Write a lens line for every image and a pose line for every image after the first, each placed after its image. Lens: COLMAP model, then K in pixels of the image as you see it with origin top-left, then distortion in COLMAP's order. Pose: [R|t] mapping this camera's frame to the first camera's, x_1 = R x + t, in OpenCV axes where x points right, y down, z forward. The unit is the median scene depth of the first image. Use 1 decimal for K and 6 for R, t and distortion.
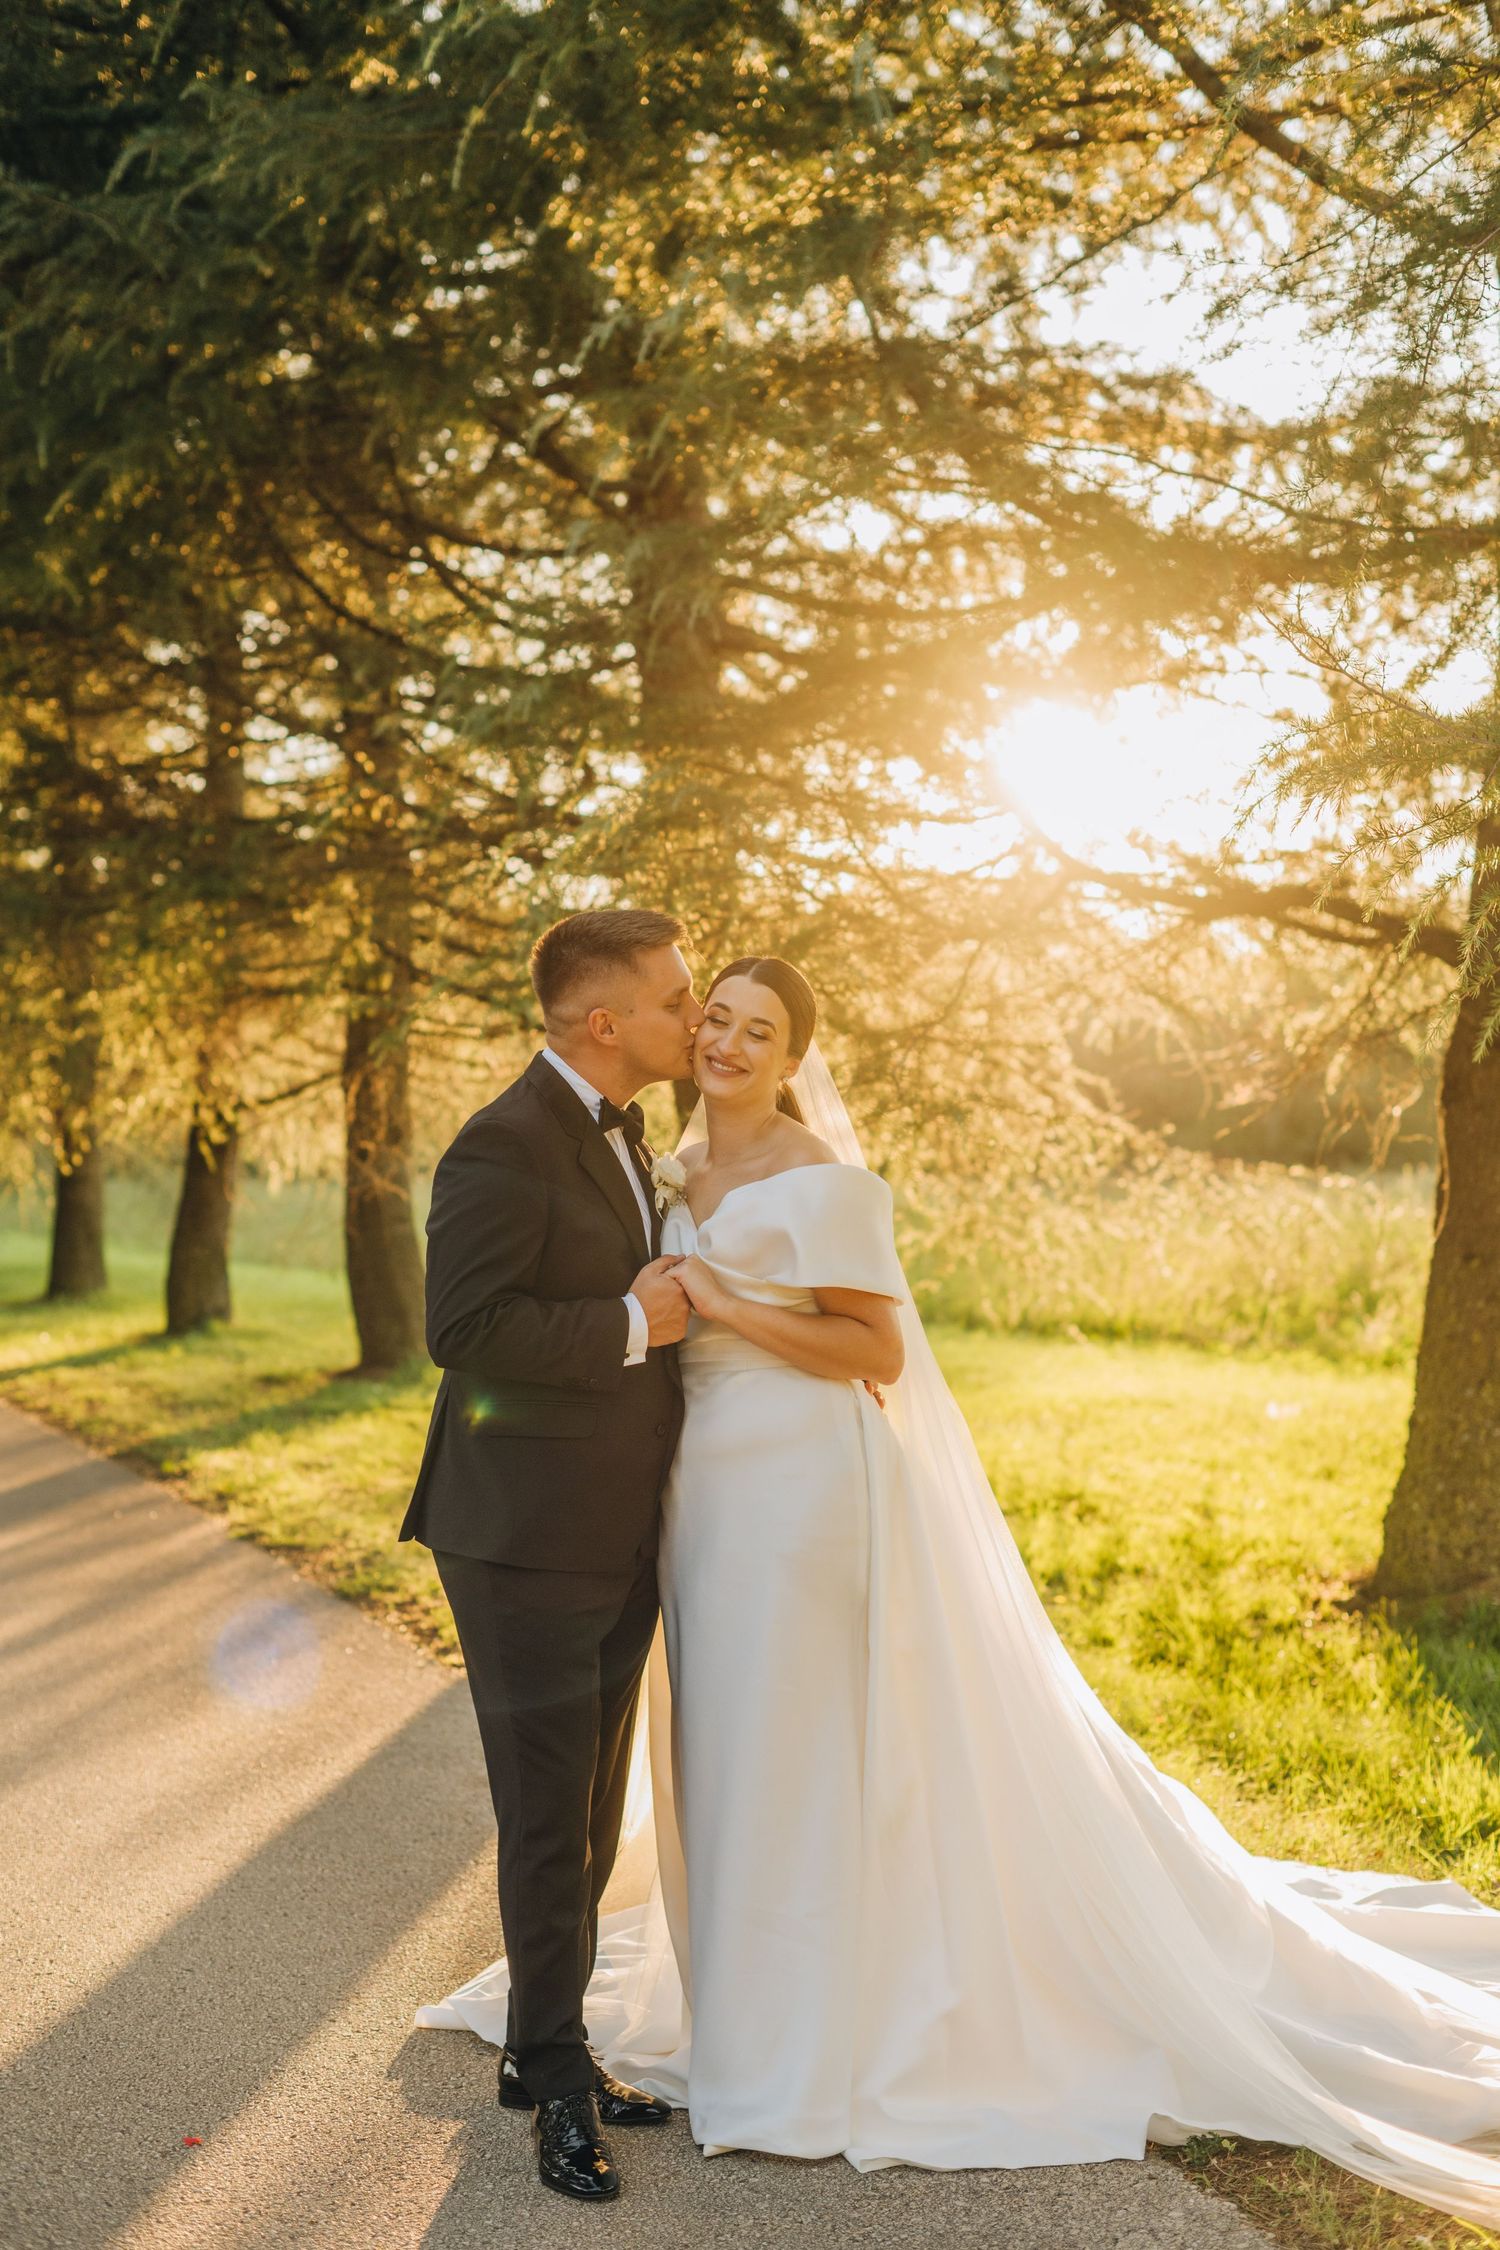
lens RADIAL K [[3158.6, 0, 755.1], [0, 3158.6, 1114.7], [0, 0, 1]] dist [0.014196, 0.000000]
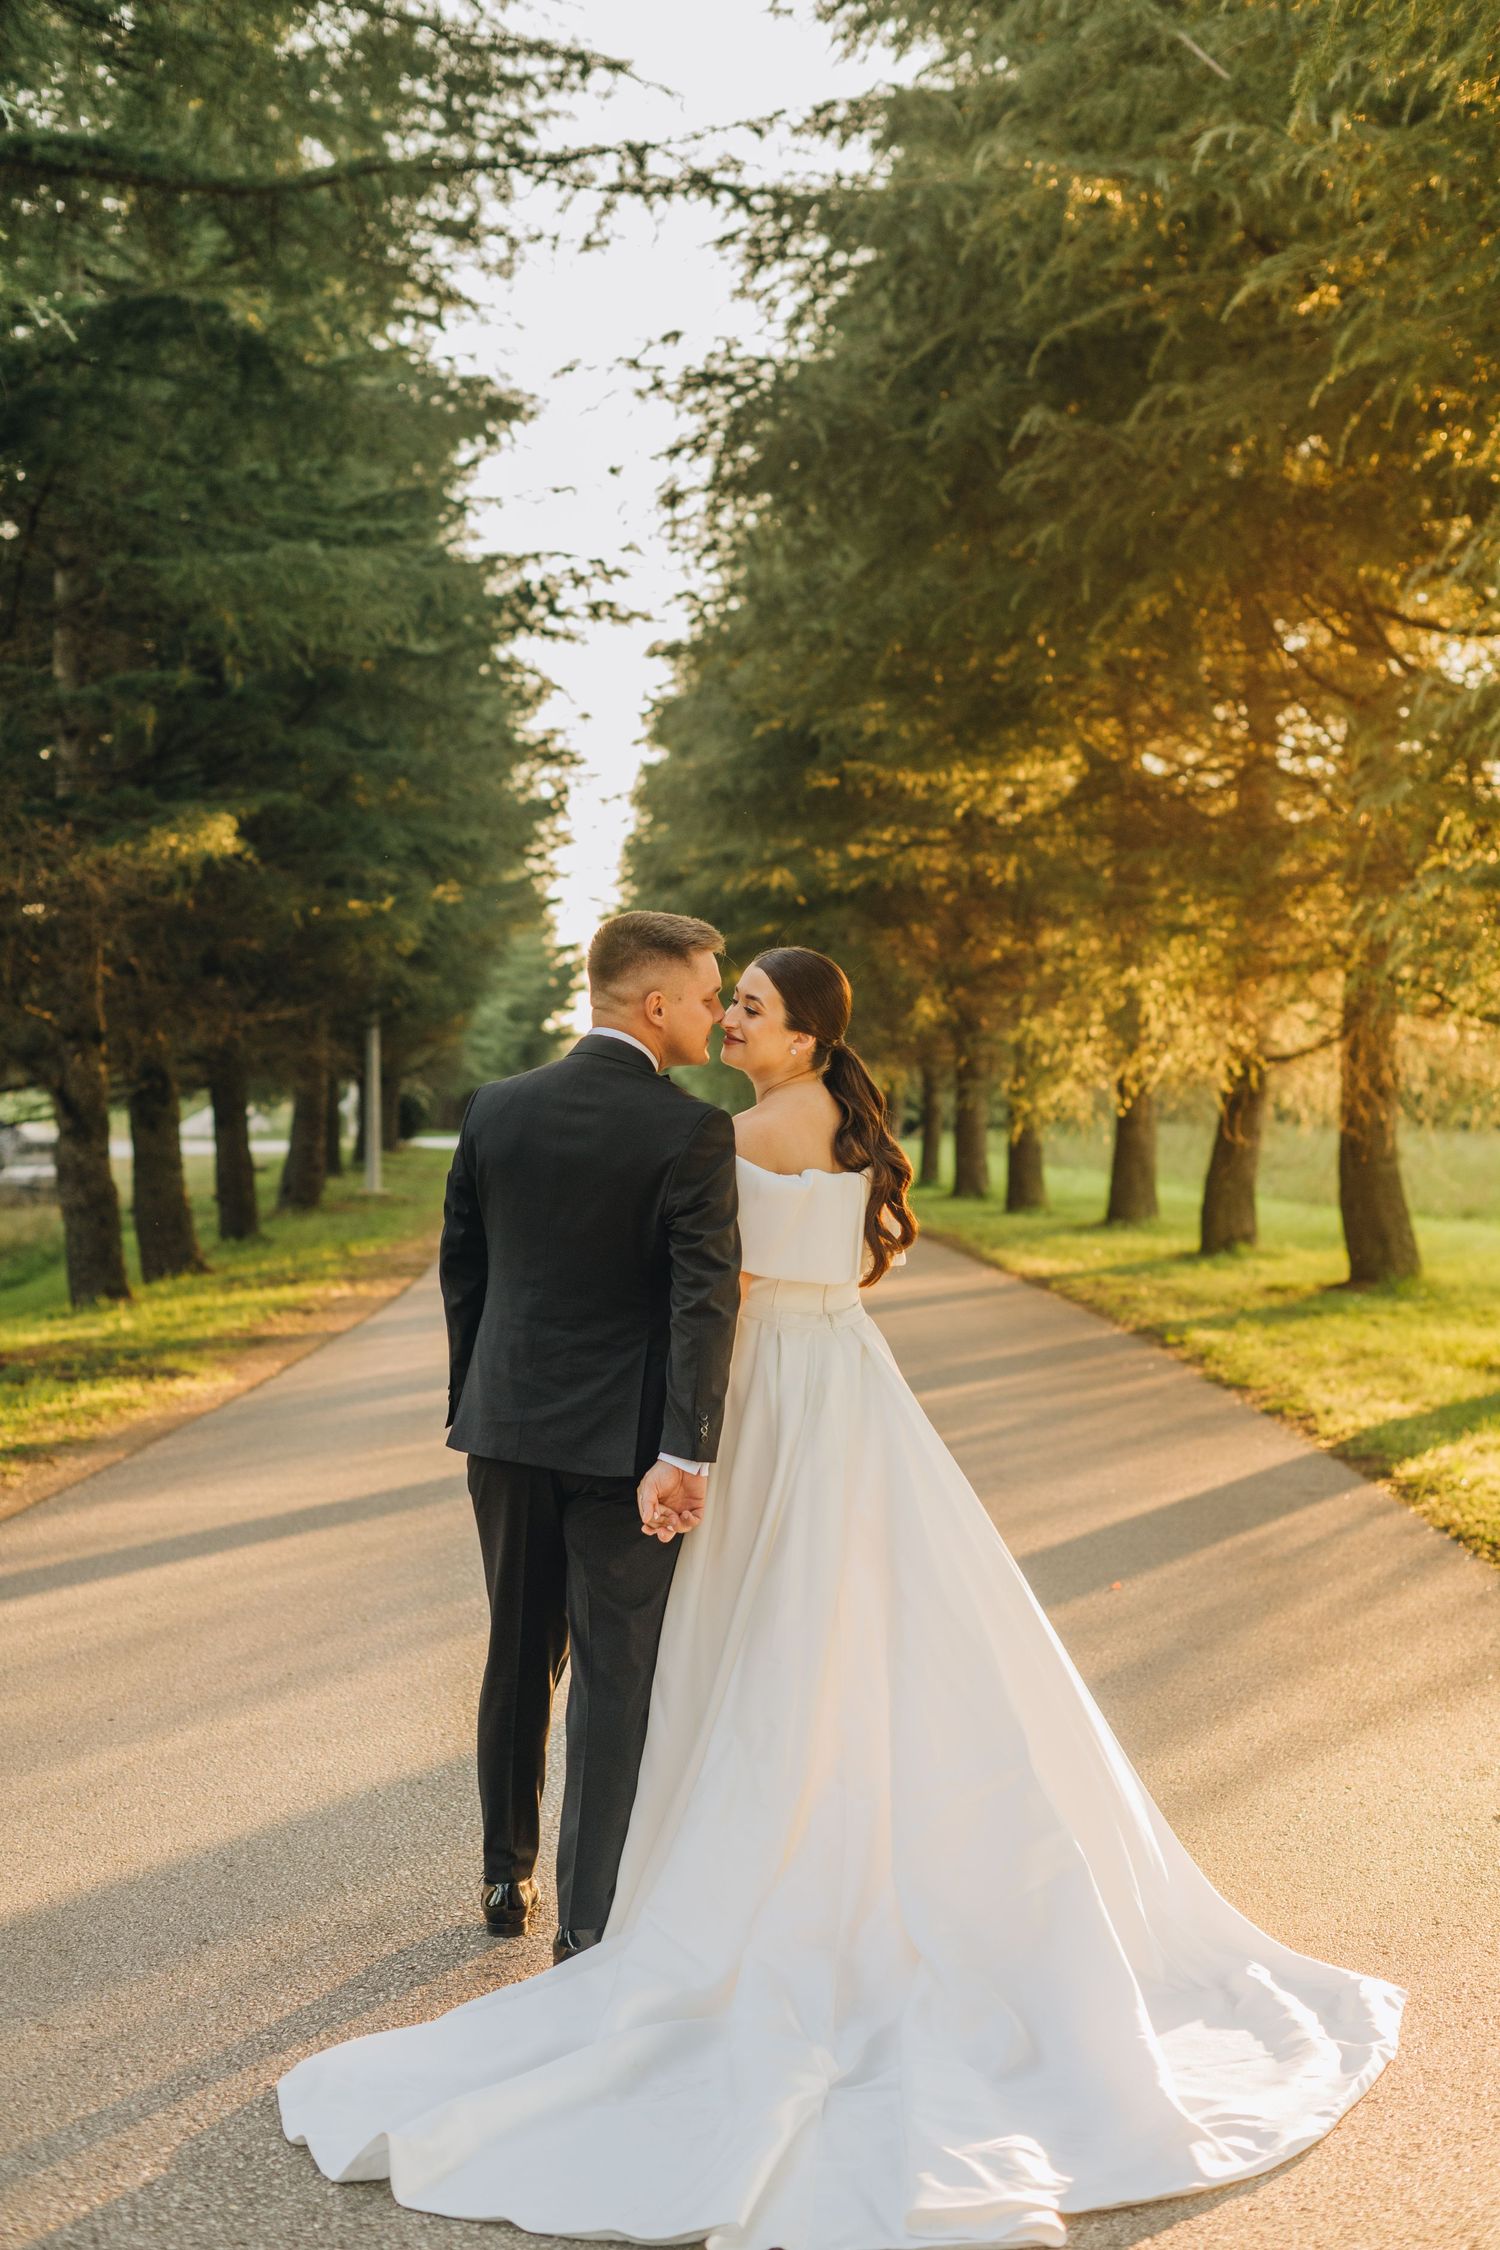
lens RADIAL K [[3158.6, 0, 751.3], [0, 3158.6, 1123.1], [0, 0, 1]] dist [0.014196, 0.000000]
pose [[0.942635, 0.024574, -0.332920, 0.059104], [-0.017888, 0.999572, 0.023135, -0.003876], [0.333346, -0.015852, 0.942671, -0.204614]]
